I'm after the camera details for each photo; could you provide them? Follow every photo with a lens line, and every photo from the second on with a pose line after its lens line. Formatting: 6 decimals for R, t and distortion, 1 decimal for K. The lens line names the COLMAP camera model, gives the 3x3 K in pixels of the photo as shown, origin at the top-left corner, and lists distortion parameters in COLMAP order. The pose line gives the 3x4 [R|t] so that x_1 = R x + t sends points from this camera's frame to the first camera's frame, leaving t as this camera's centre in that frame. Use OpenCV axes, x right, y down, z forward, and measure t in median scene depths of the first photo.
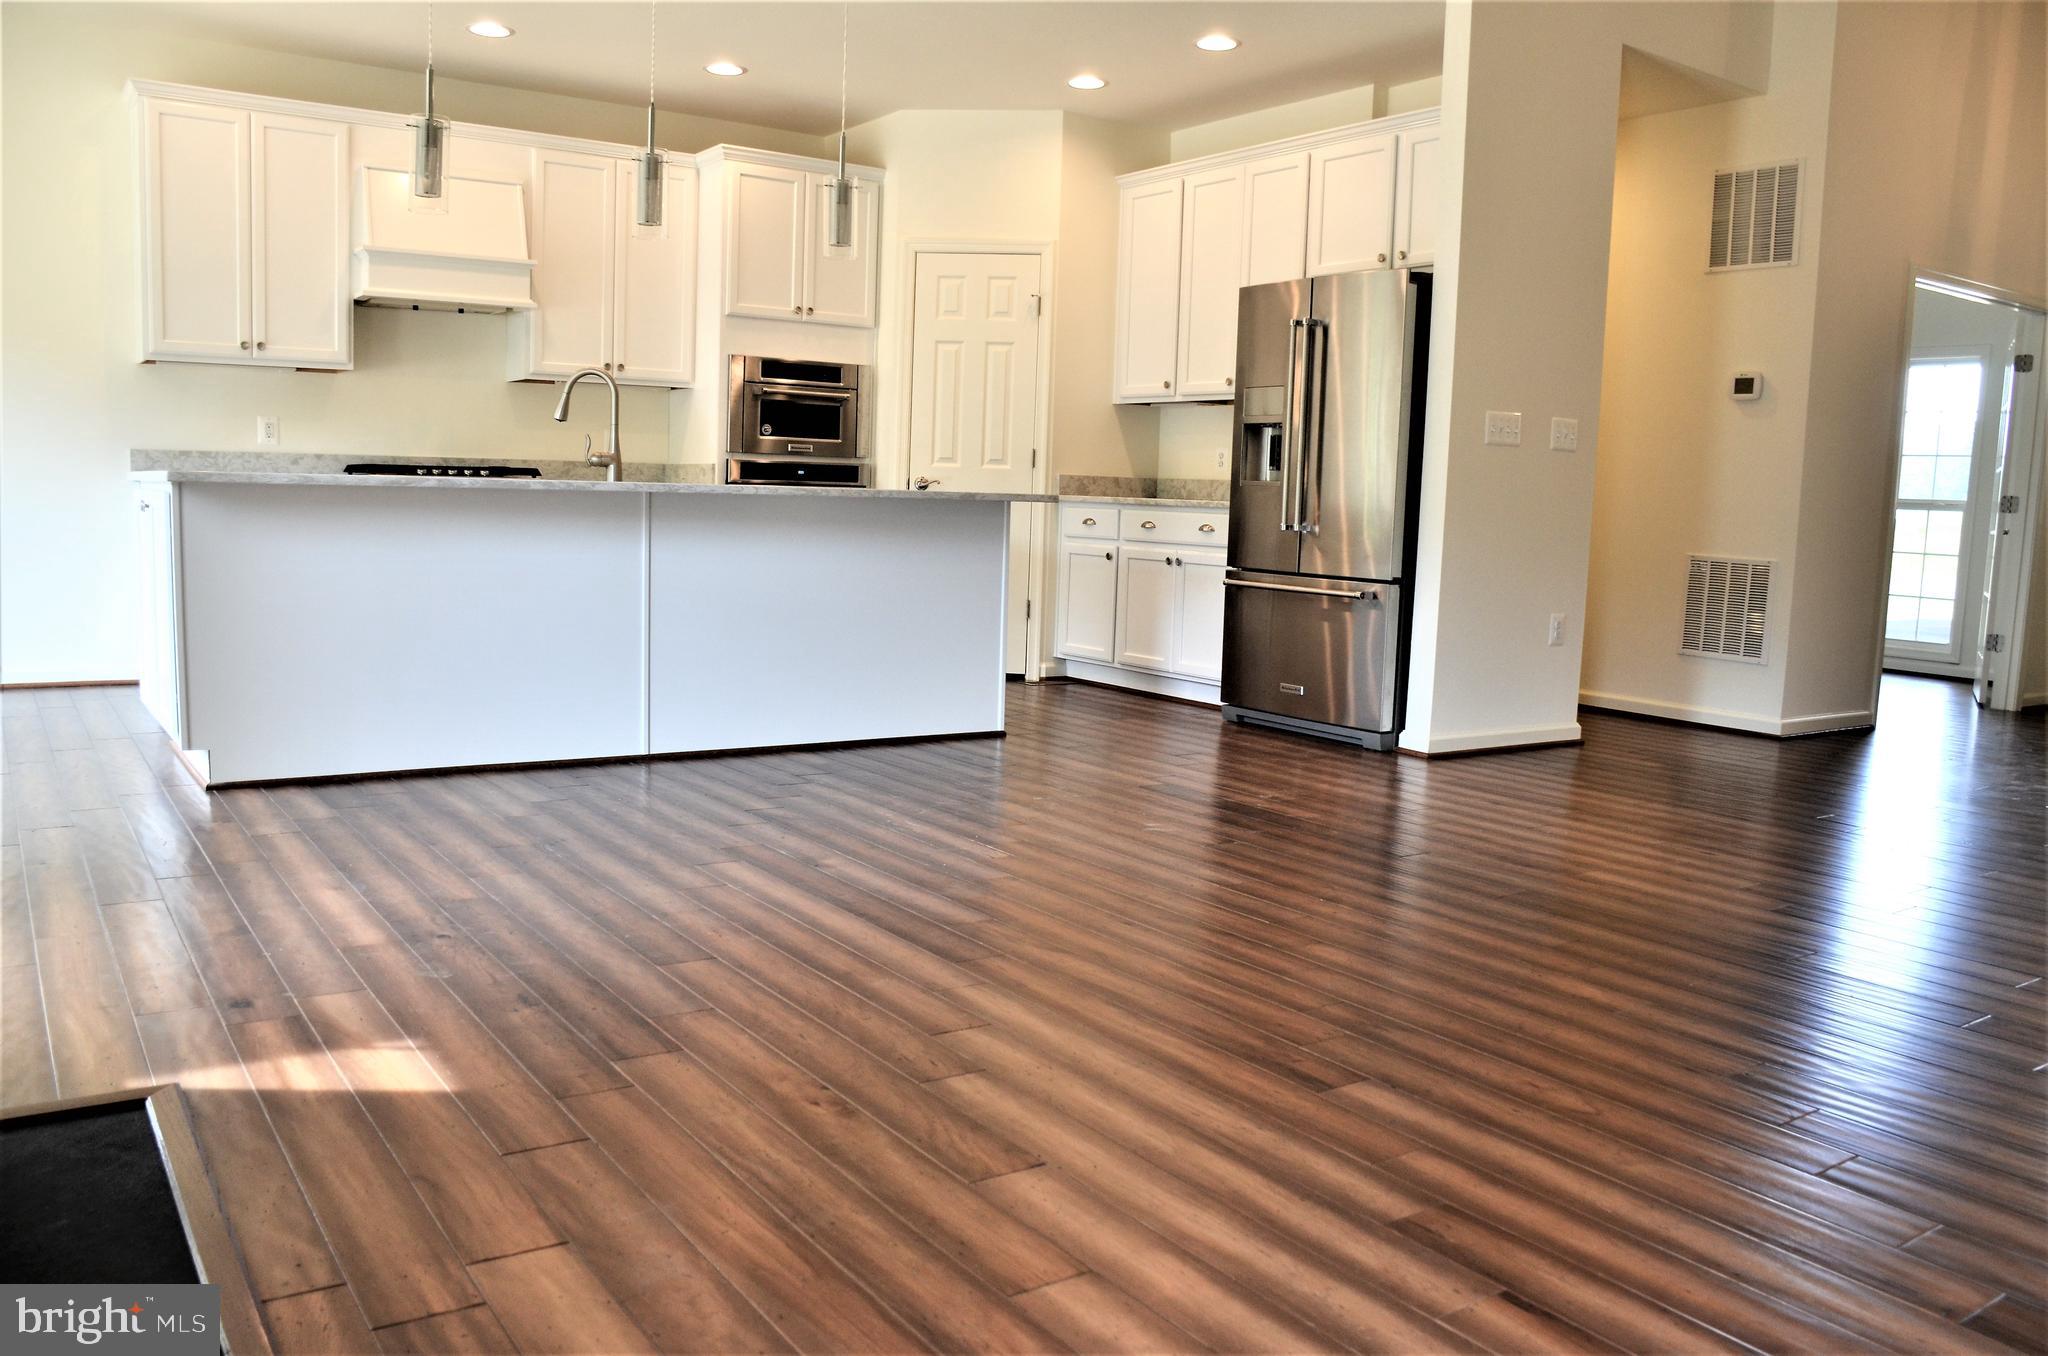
lens RADIAL K [[1593.0, 0, 1029.6], [0, 1593.0, 703.5], [0, 0, 1]] dist [-0.143999, 0.101600]
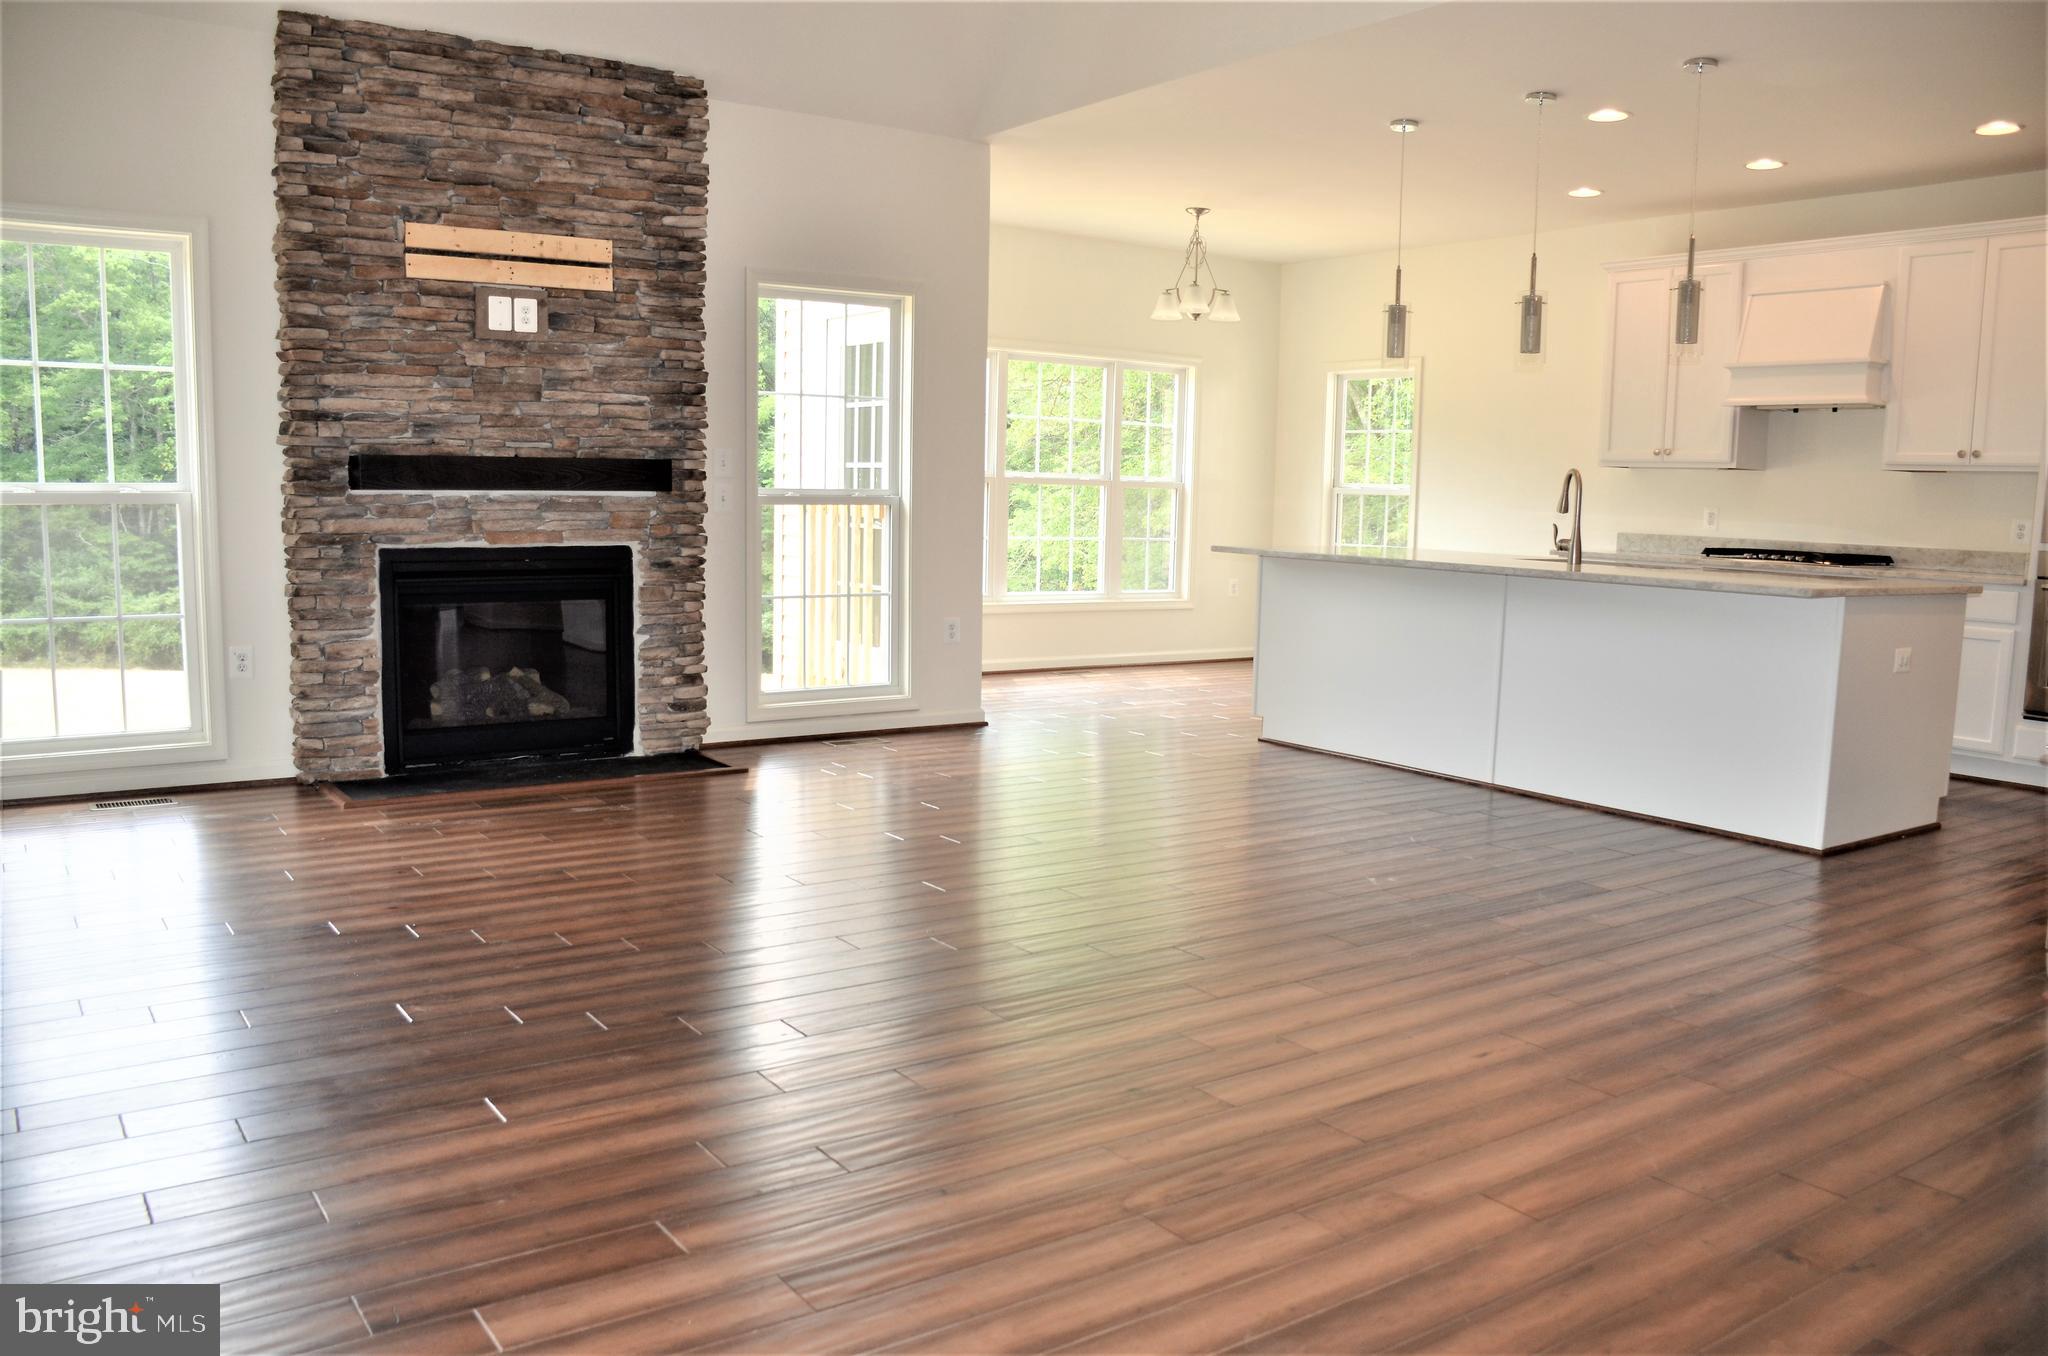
lens RADIAL K [[1593.0, 0, 1029.6], [0, 1593.0, 703.5], [0, 0, 1]] dist [-0.143999, 0.101600]
pose [[0.013432, 0.102942, -0.994597, 0.694205], [-0.155942, 0.982731, 0.099608, -0.068100], [0.987675, 0.153762, 0.029254, 0.431344]]
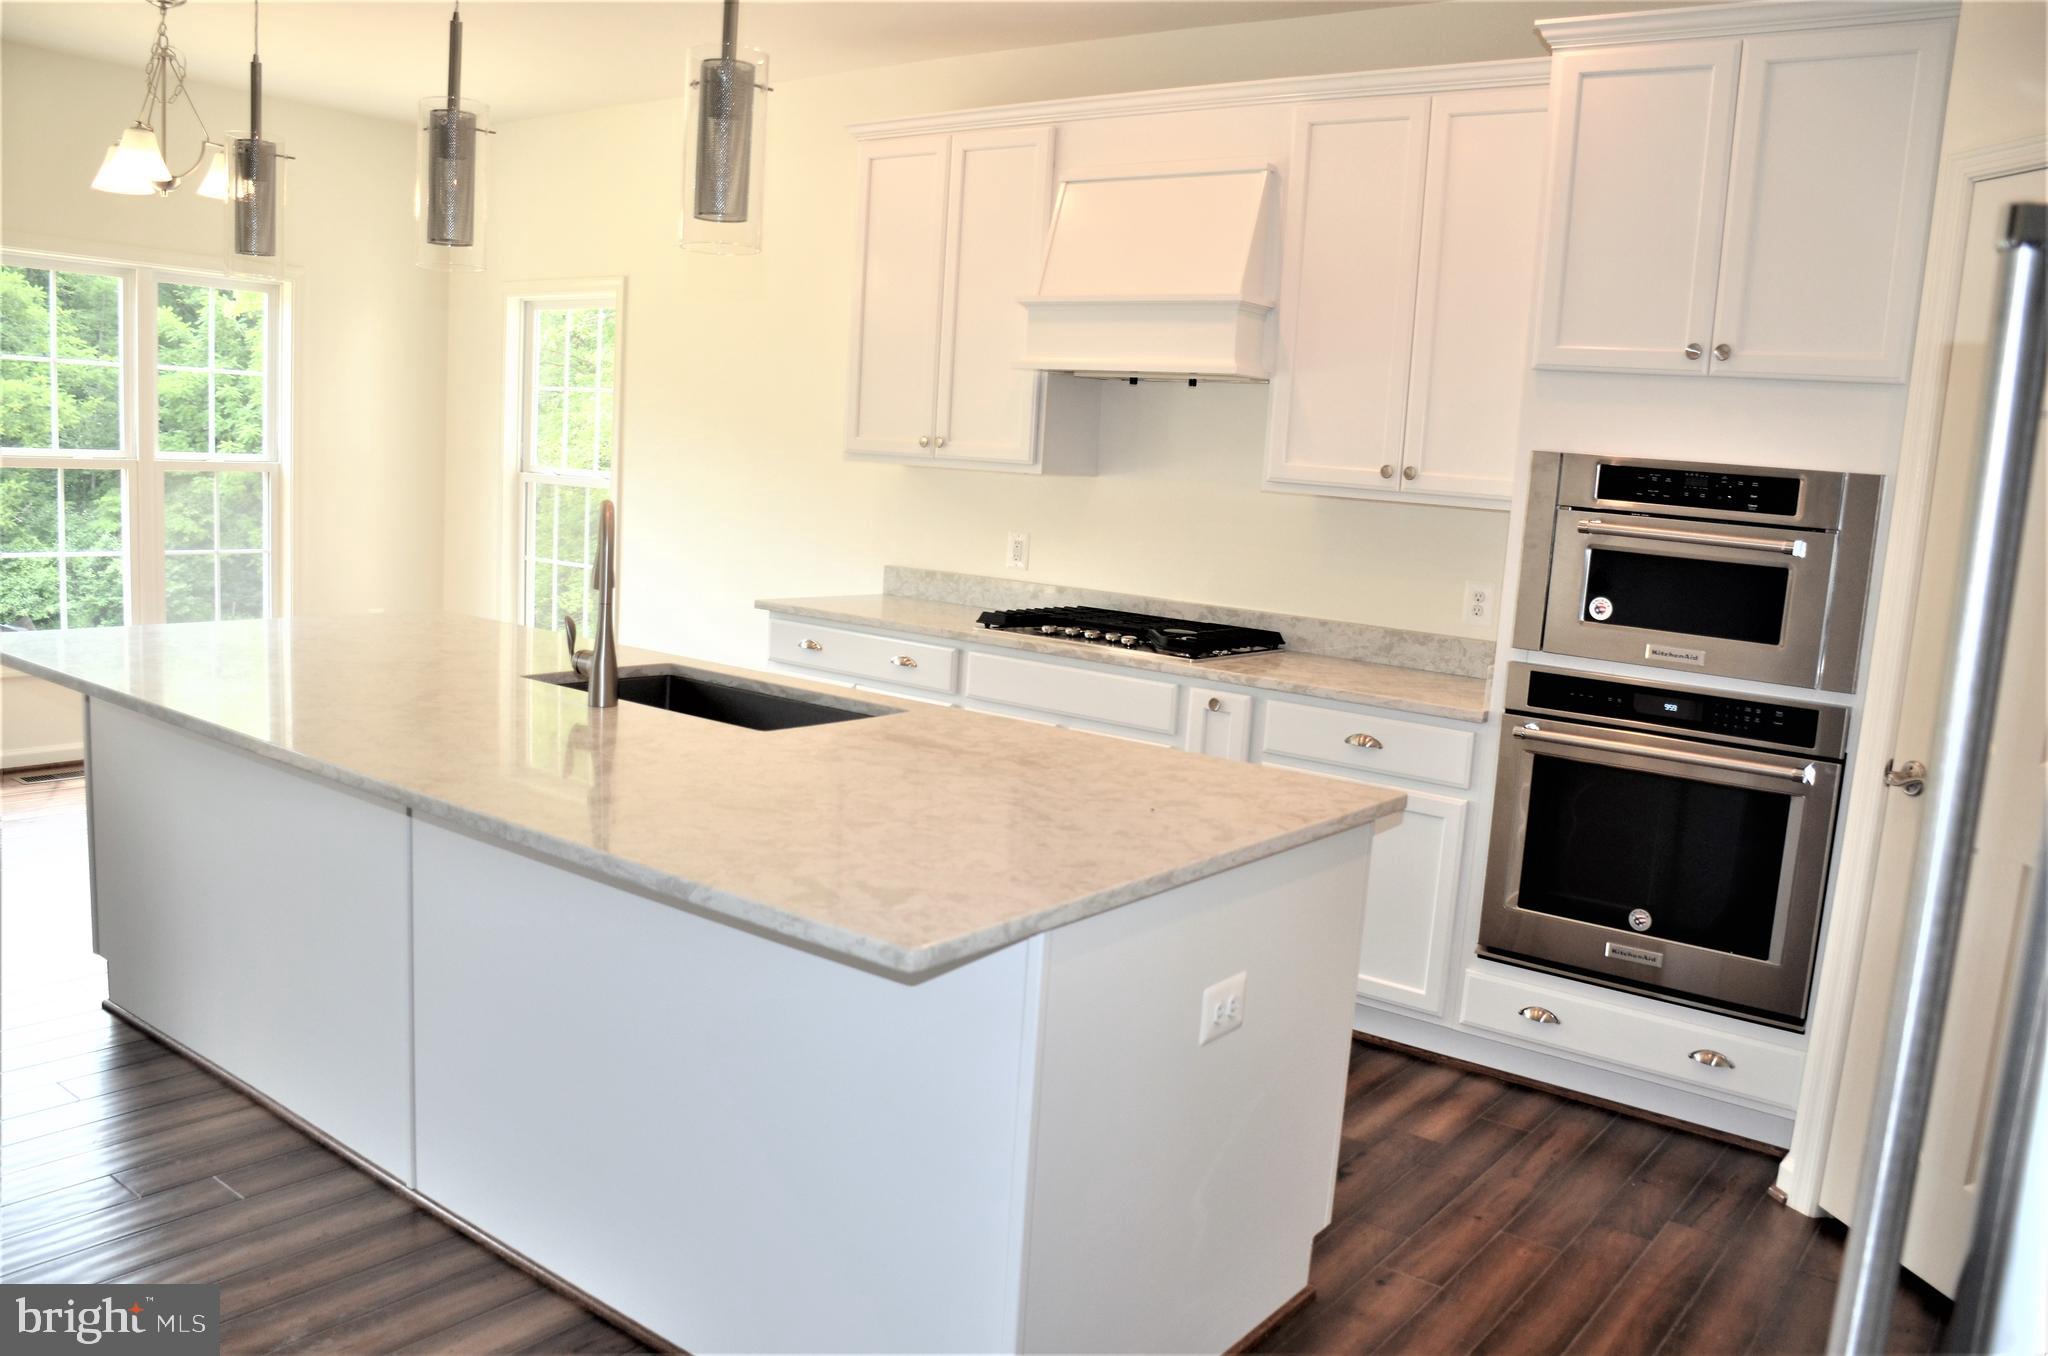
lens RADIAL K [[1593.0, 0, 1029.6], [0, 1593.0, 703.5], [0, 0, 1]] dist [-0.143999, 0.101600]
pose [[0.312255, 0.137350, -0.940017, 0.233993], [-0.177534, 0.980498, 0.084292, -0.161407], [0.933262, 0.140565, 0.330550, 0.719288]]
